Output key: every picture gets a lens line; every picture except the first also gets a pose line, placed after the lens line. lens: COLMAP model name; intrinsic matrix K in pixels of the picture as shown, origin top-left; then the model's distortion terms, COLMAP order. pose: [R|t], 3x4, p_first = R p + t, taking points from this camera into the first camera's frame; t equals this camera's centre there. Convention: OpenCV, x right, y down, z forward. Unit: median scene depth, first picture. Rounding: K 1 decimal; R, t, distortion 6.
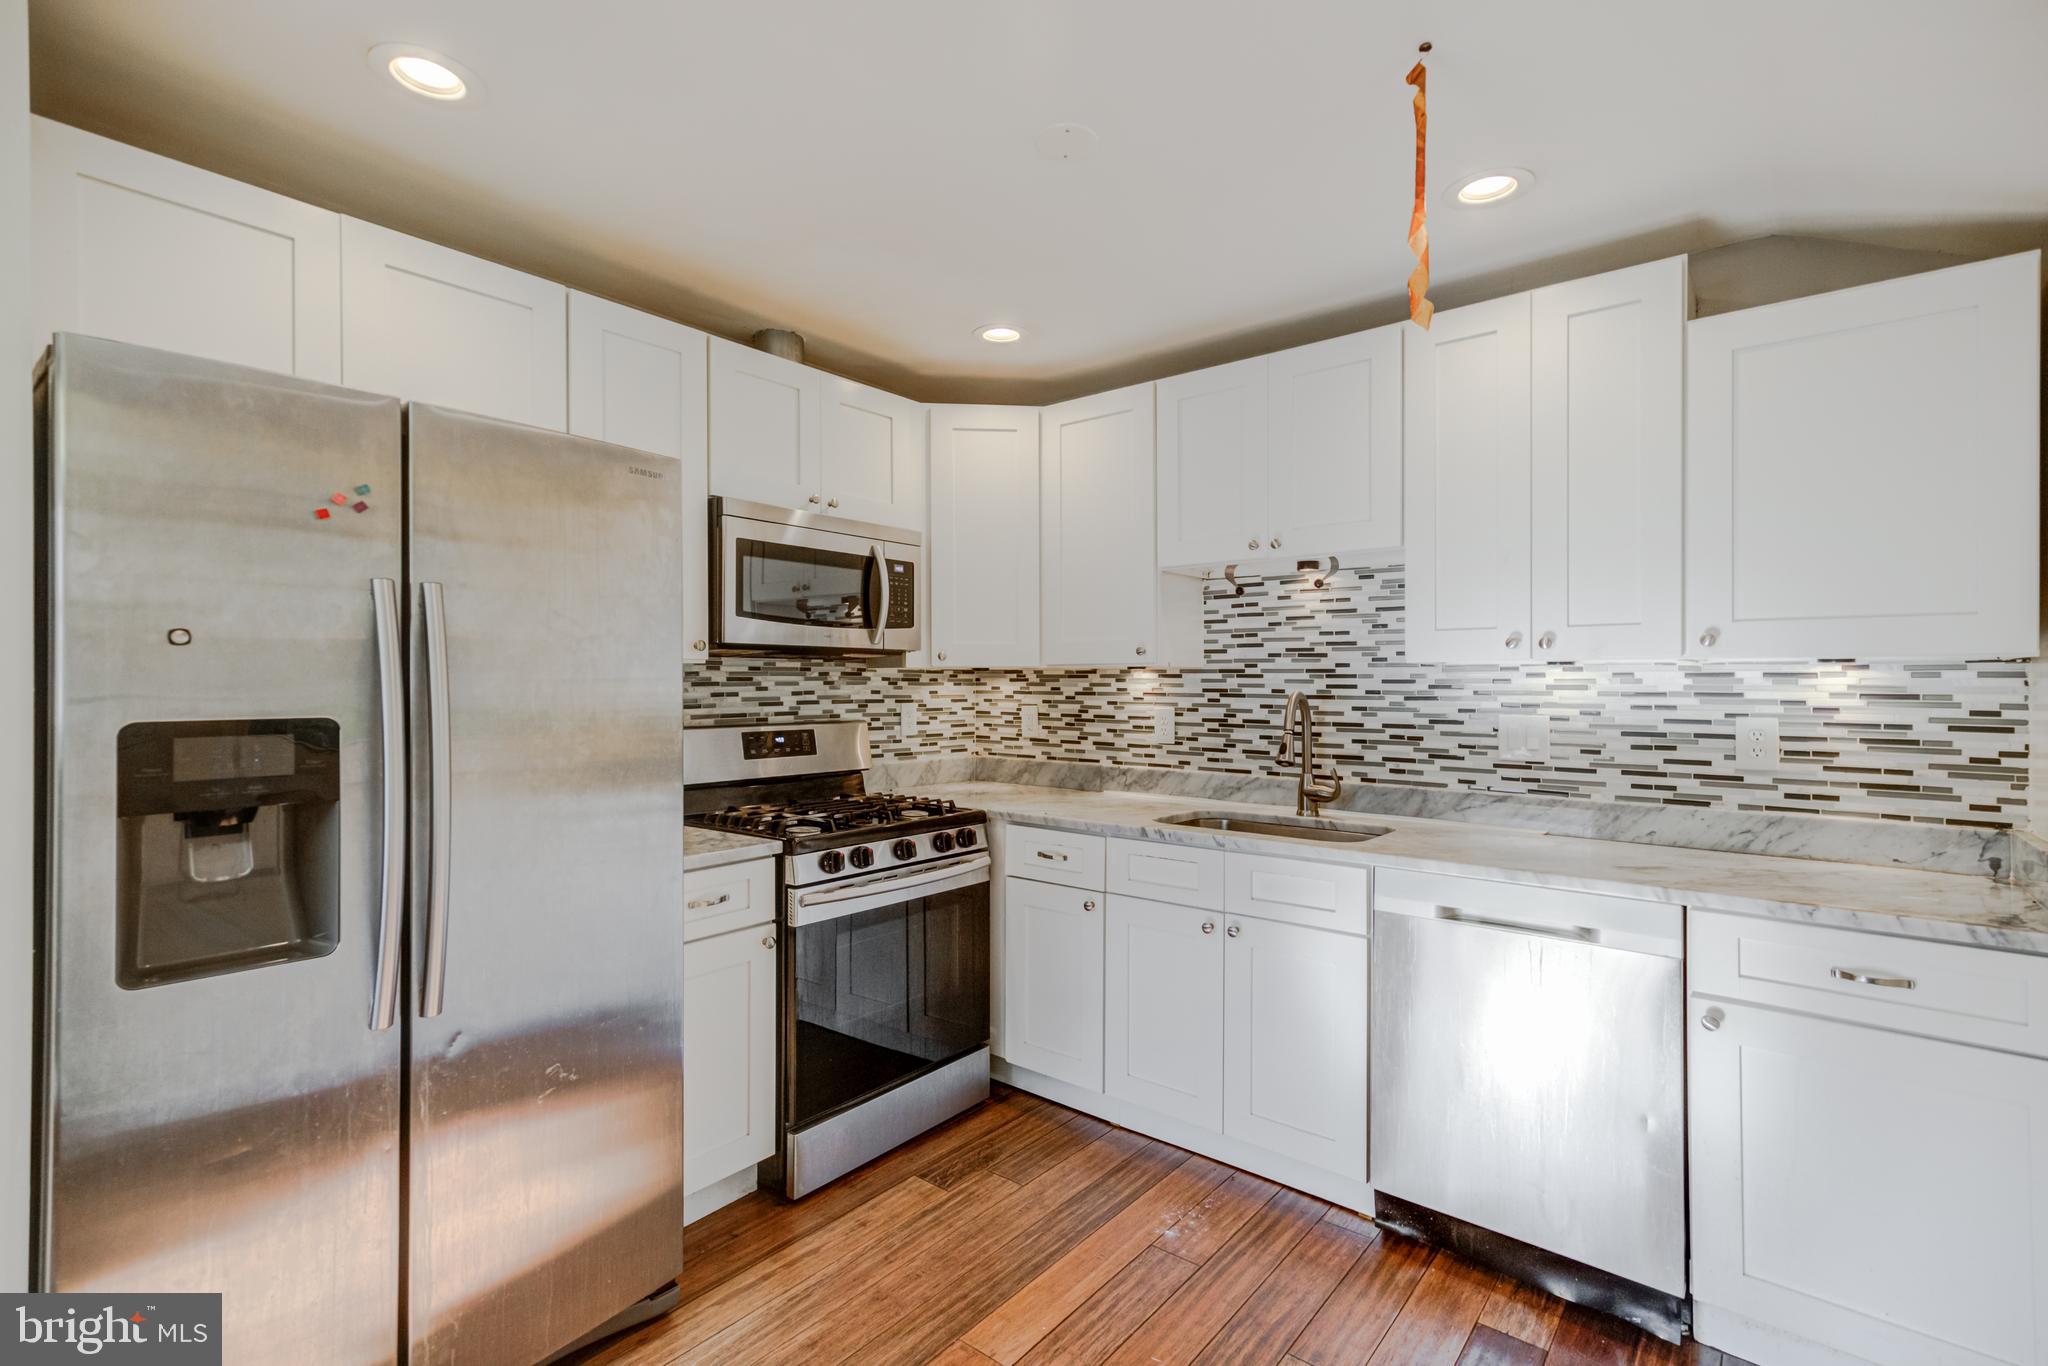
lens RADIAL K [[939.4, 0, 1024.0], [0, 939.4, 683.0], [0, 0, 1]] dist [0.001595, 0.014119]
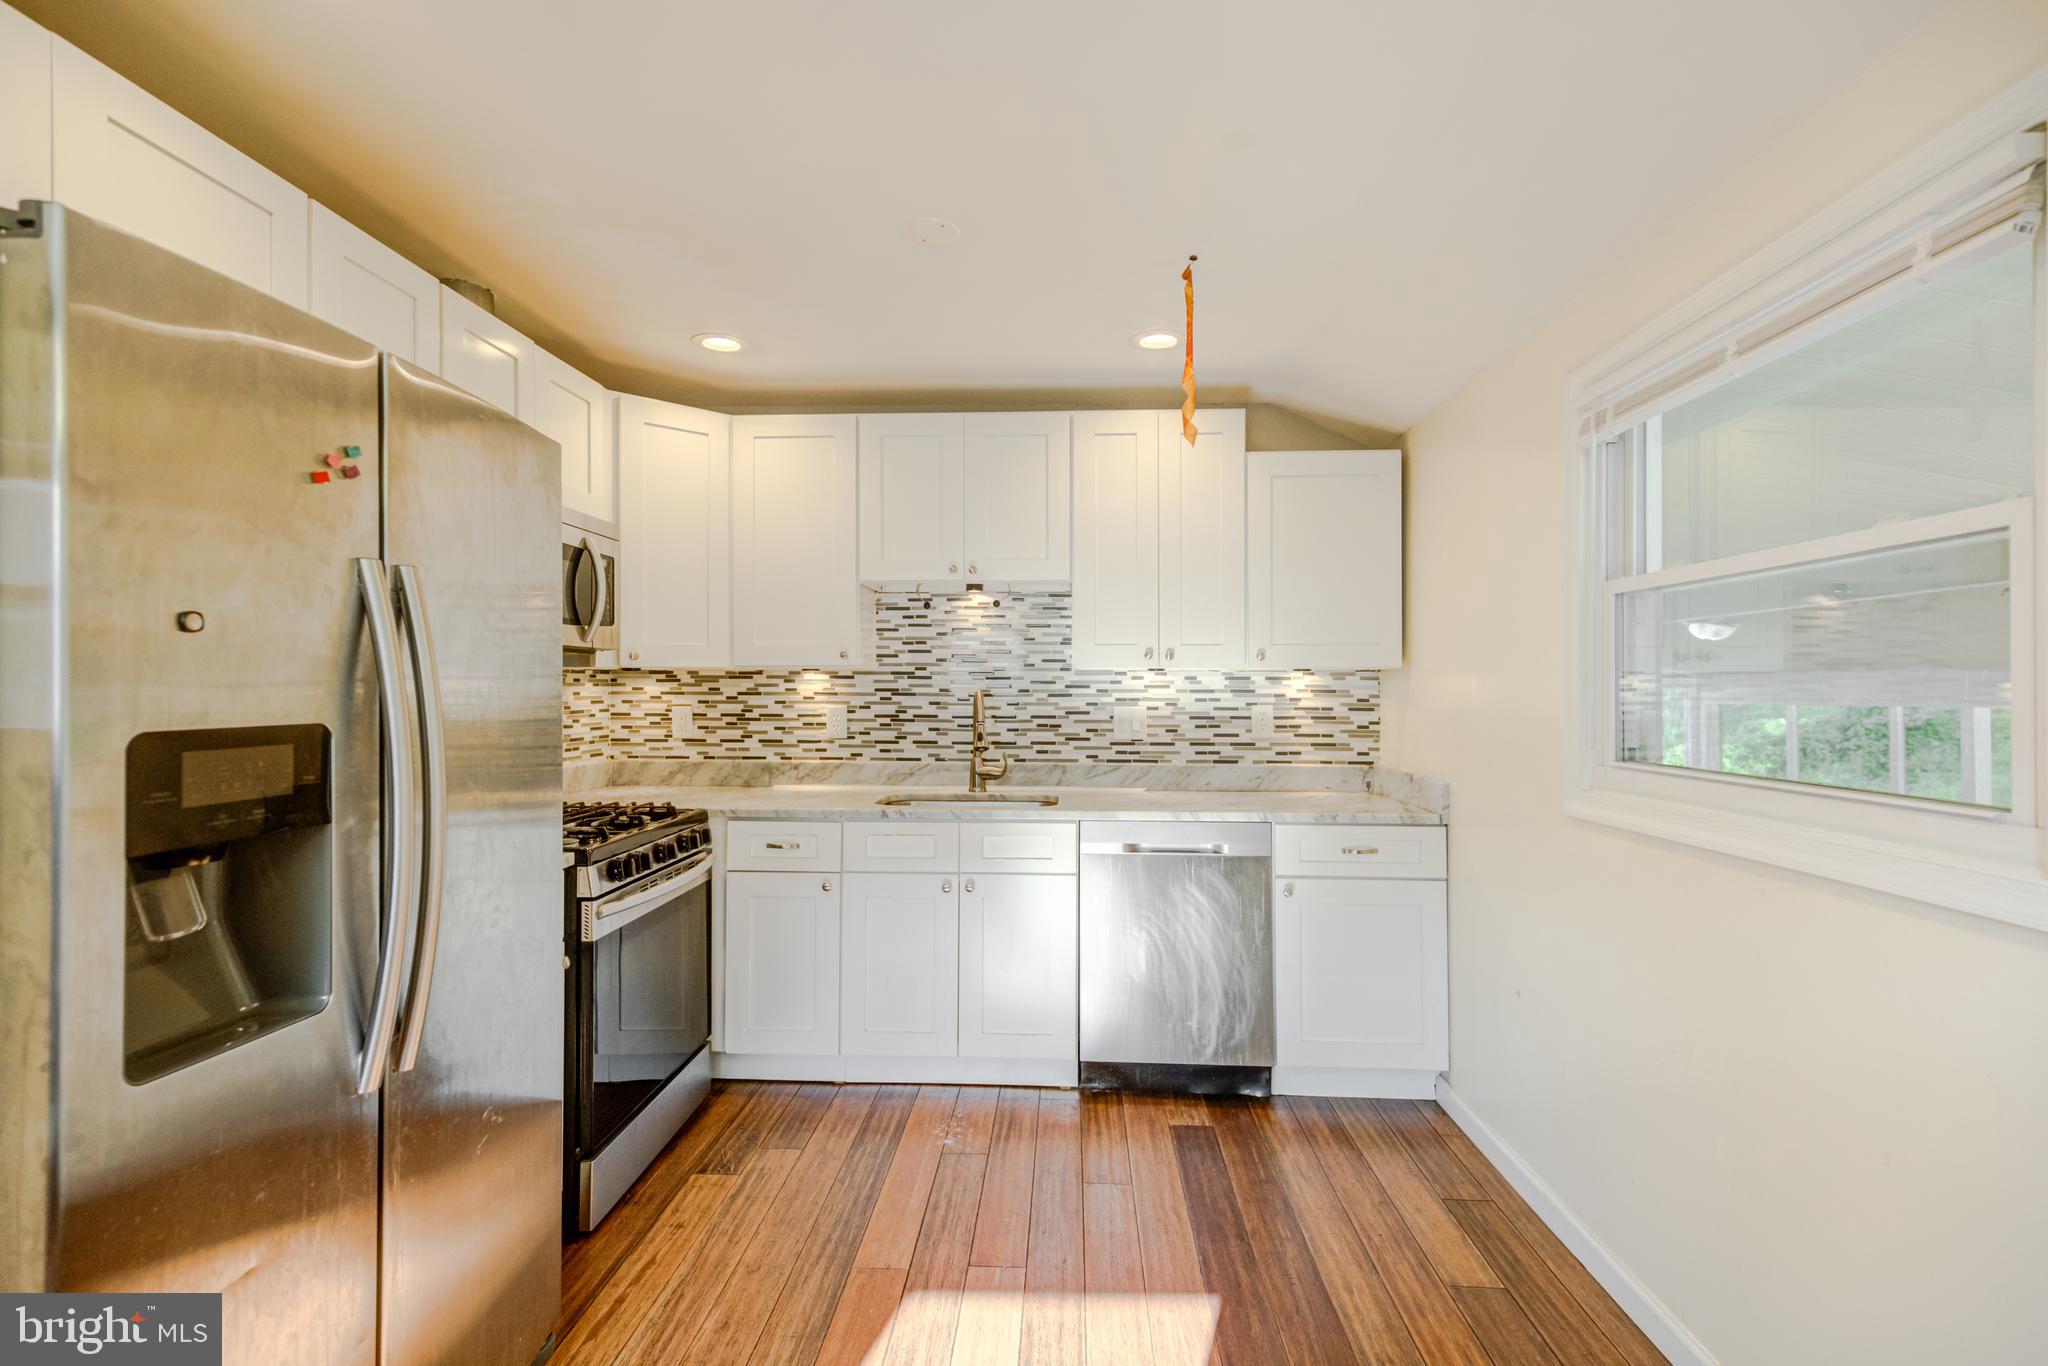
lens RADIAL K [[928.3, 0, 1025.5], [0, 928.3, 676.8], [0, 0, 1]] dist [0.001782, 0.000213]
pose [[0.801441, 0.005030, 0.598052, -0.377334], [-0.000019, 0.999965, -0.008385, 0.001466], [-0.598073, 0.006708, 0.801413, -0.008720]]
